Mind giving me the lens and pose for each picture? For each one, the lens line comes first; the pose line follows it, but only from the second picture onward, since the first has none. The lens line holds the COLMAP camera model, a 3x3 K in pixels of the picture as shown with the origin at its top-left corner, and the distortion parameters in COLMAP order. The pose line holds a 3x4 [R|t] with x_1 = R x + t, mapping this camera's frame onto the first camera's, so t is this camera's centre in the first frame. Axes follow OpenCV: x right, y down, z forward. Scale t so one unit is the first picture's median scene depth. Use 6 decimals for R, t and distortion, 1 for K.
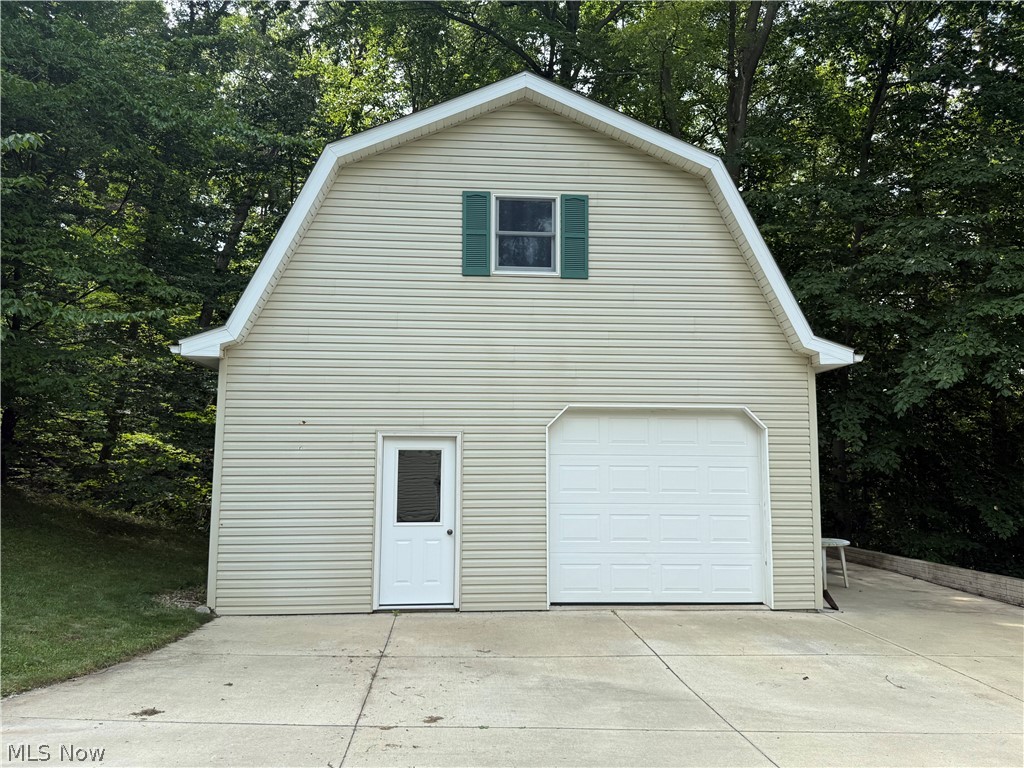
lens RADIAL K [[833.2, 0, 512.0], [0, 833.2, 384.0], [0, 0, 1]] dist [0.099511, -0.231094]
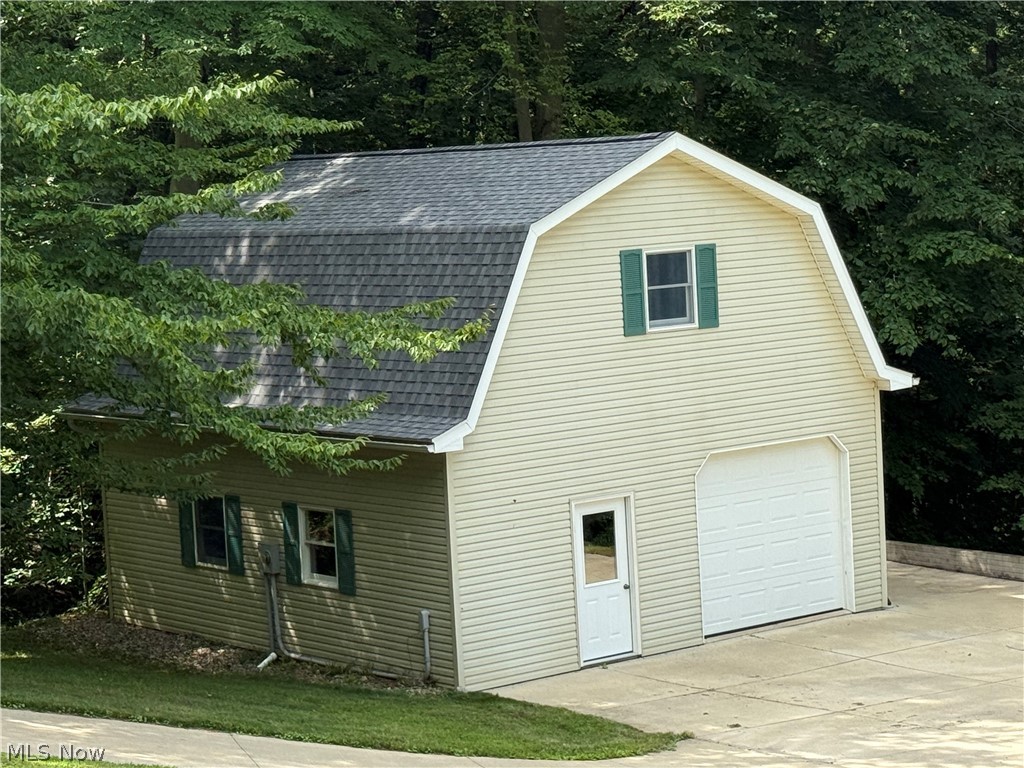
lens RADIAL K [[2727.7, 0, 512.0], [0, 2727.7, 384.0], [0, 0, 1]] dist [-0.545655, 0.497835]
pose [[0.841489, -0.093314, 0.532155, -1.902445], [0.000241, 0.985036, 0.172347, -0.631849], [-0.540274, -0.144900, 0.828919, -1.633531]]
